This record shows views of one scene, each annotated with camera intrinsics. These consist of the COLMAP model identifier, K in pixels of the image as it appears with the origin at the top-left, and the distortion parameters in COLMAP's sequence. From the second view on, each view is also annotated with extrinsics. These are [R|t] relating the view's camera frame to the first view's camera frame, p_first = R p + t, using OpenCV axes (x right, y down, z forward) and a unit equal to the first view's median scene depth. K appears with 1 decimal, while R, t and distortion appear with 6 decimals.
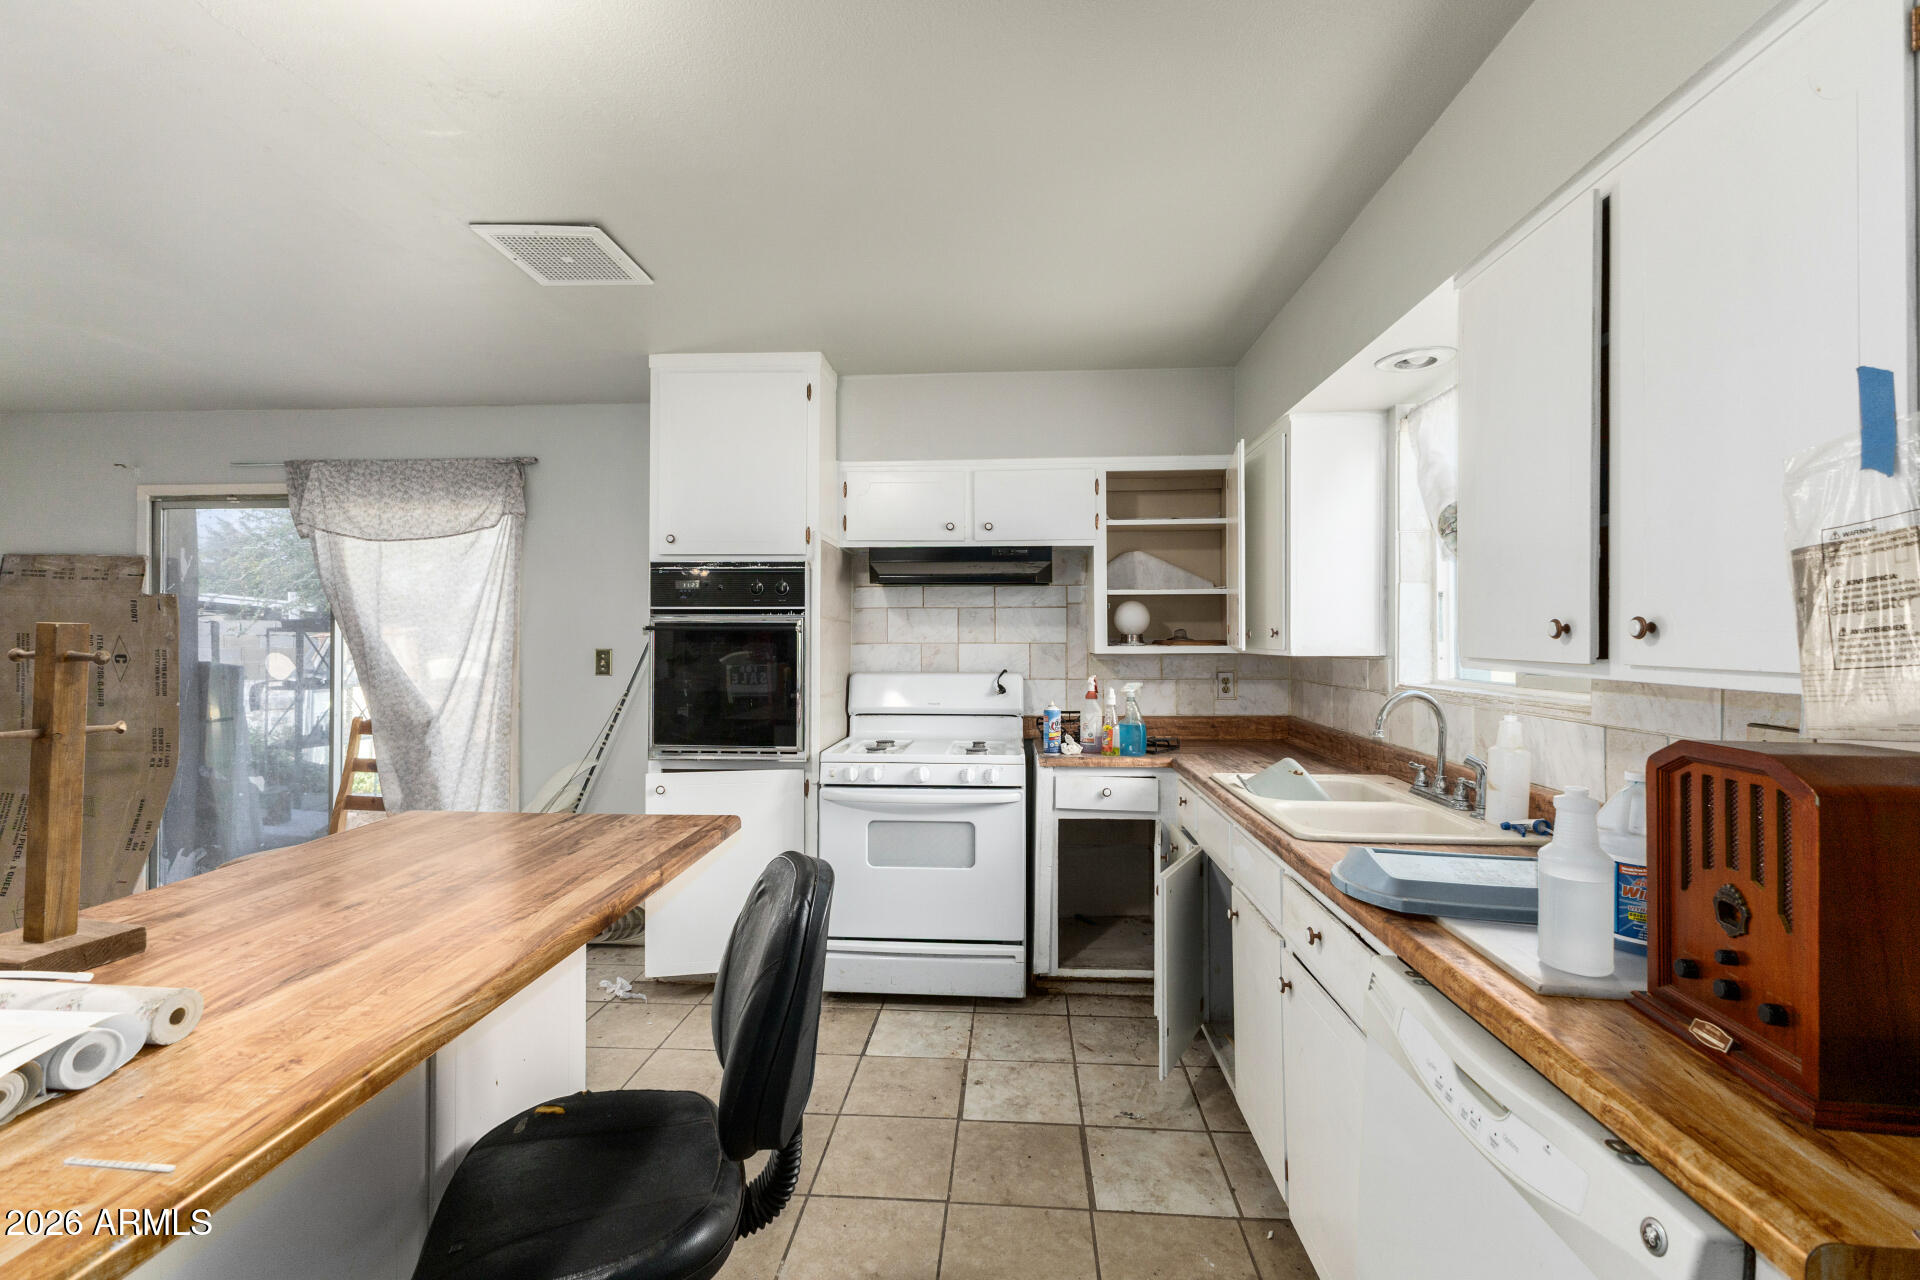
lens RADIAL K [[829.6, 0, 960.8], [0, 829.6, 634.3], [0, 0, 1]] dist [0.003100, 0.000663]
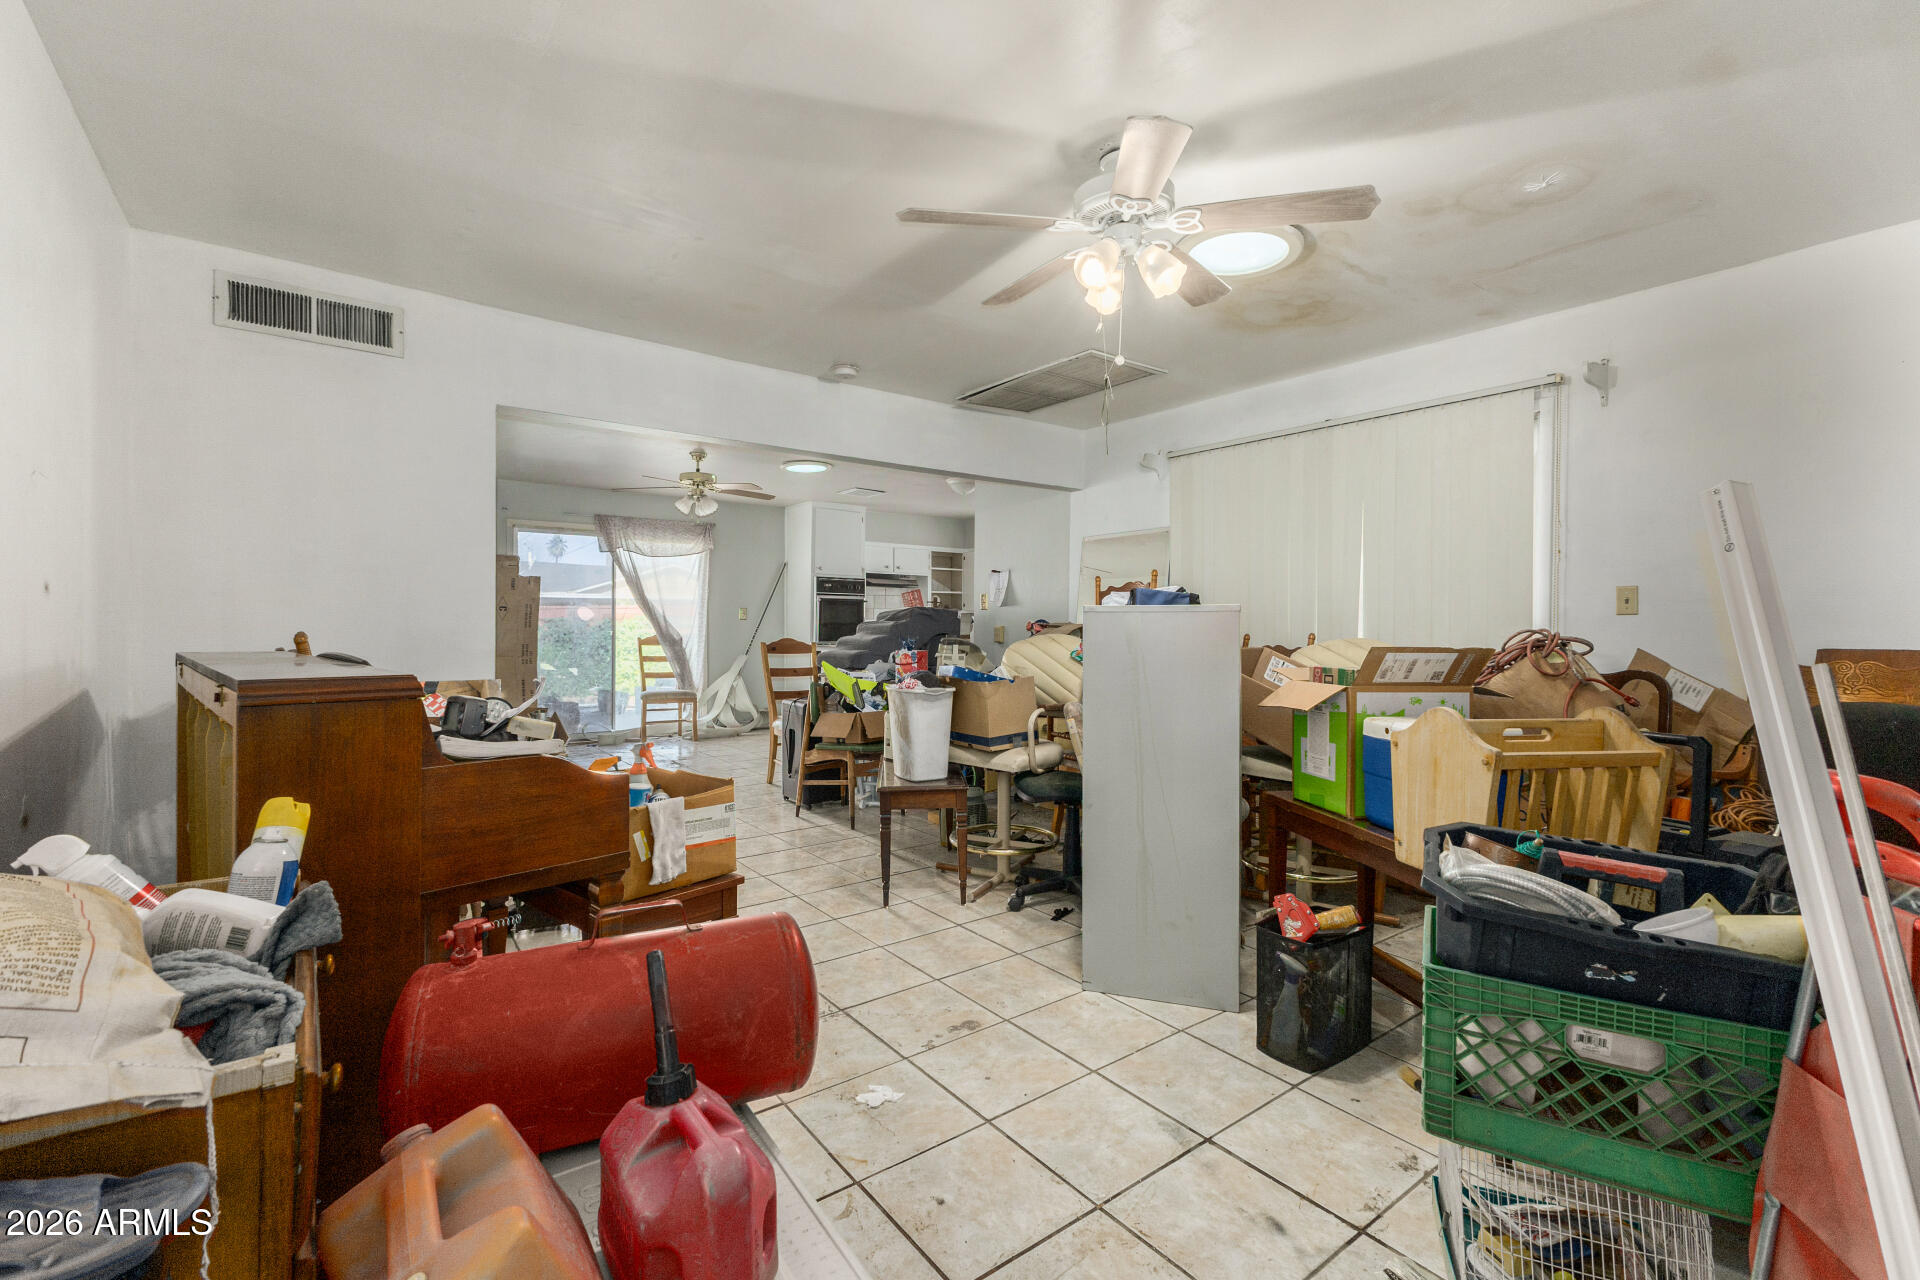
lens RADIAL K [[816.5, 0, 965.7], [0, 816.5, 635.9], [0, 0, 1]] dist [-0.000741, -0.000020]
pose [[0.748279, -0.004732, 0.663367, -2.923501], [-0.006273, 0.999879, 0.014209, 0.115219], [-0.663354, -0.014794, 0.748159, -2.236750]]
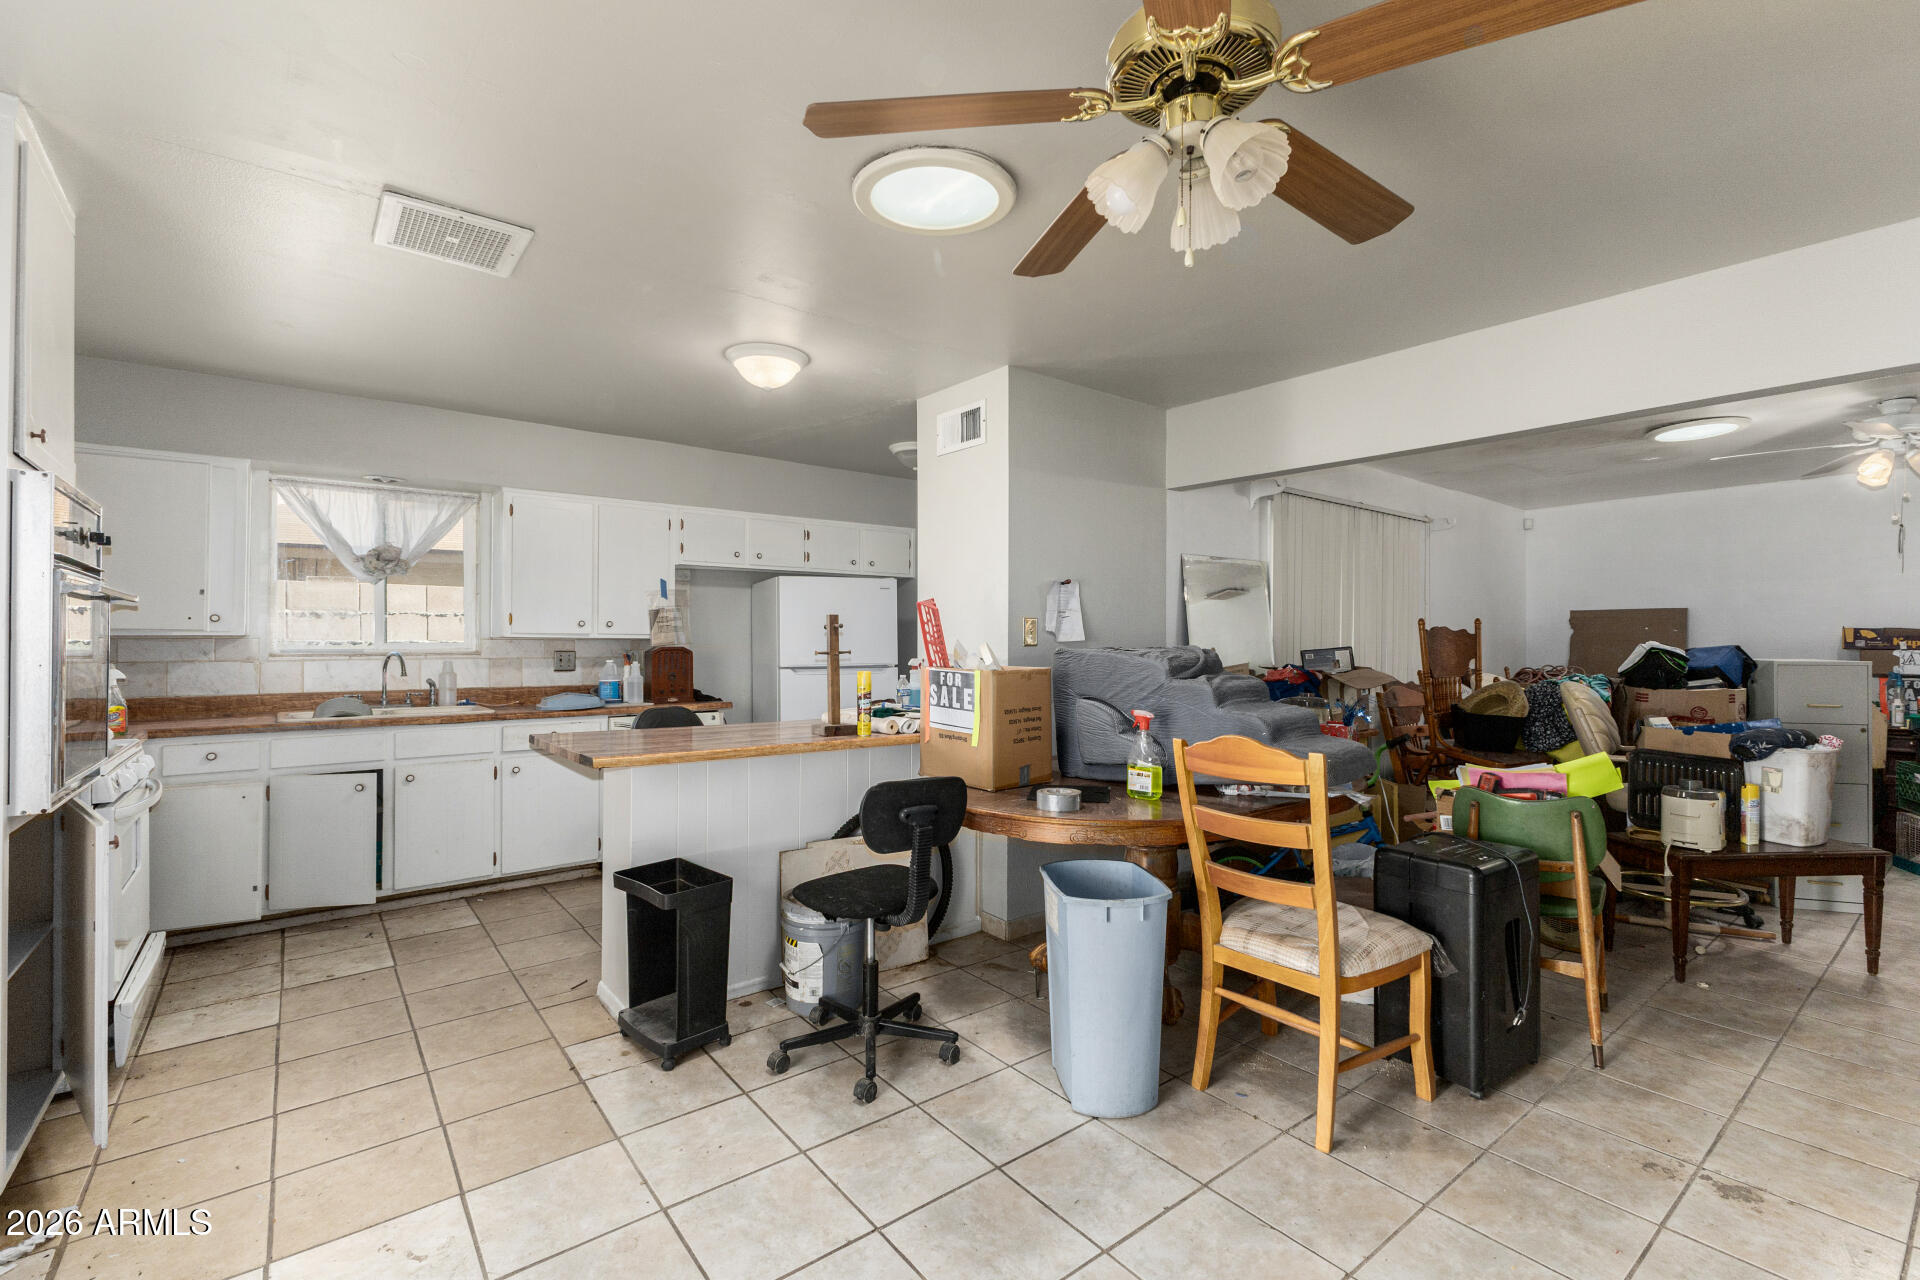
lens RADIAL K [[831.7, 0, 964.3], [0, 831.7, 635.1], [0, 0, 1]] dist [0.011725, -0.000816]
pose [[-0.679147, 0.004606, 0.733988, -1.970502], [-0.002274, 0.999962, -0.008380, 0.044221], [-0.733999, -0.007361, -0.679110, 1.469249]]
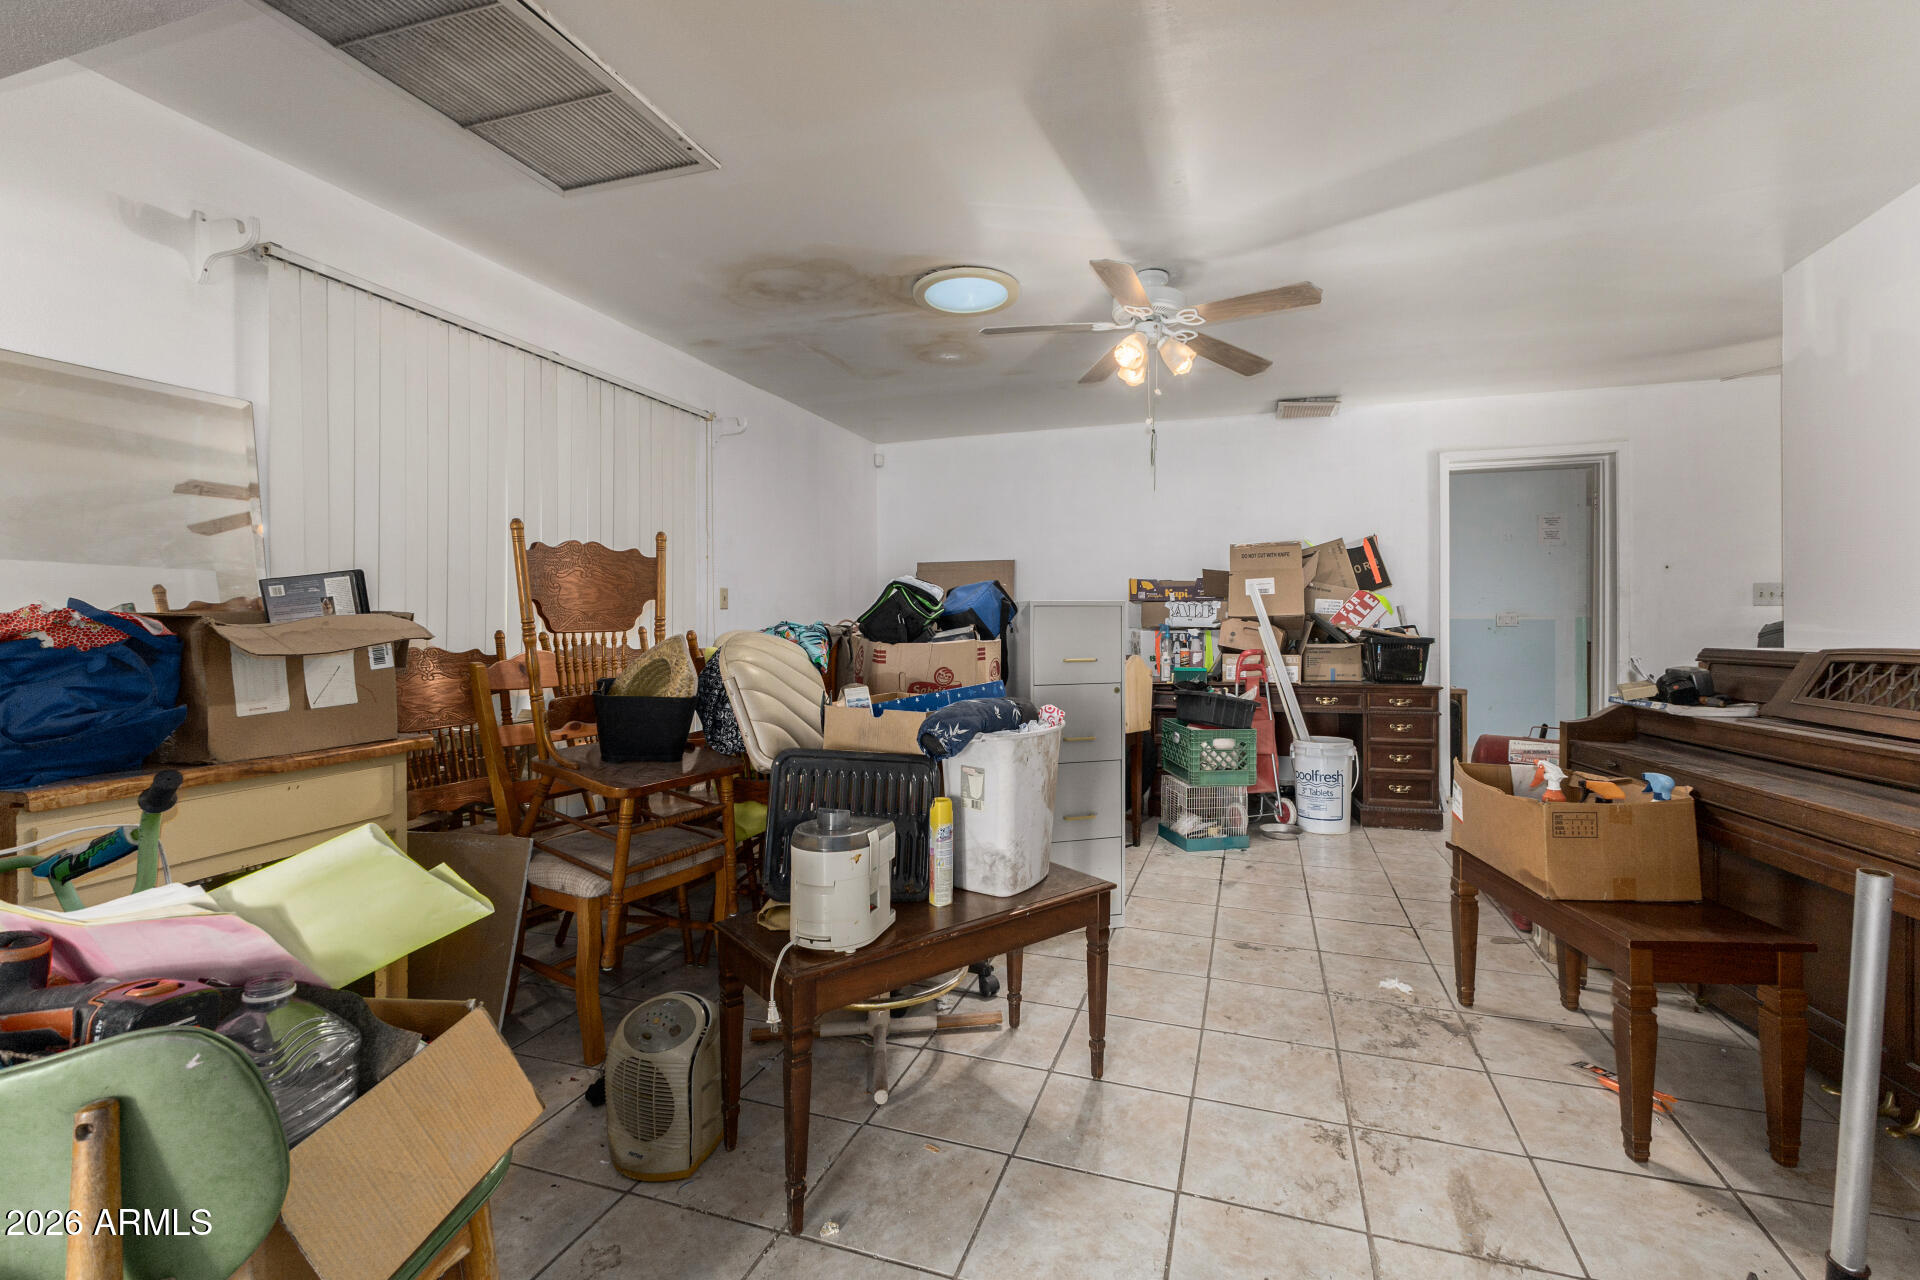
lens RADIAL K [[853.6, 0, 967.6], [0, 853.6, 619.8], [0, 0, 1]] dist [0.030669, 0.000182]
pose [[-0.969255, 0.001573, 0.246053, -2.071598], [0.001820, 0.999998, 0.000780, 0.117110], [-0.246051, 0.001204, -0.969256, 0.139077]]
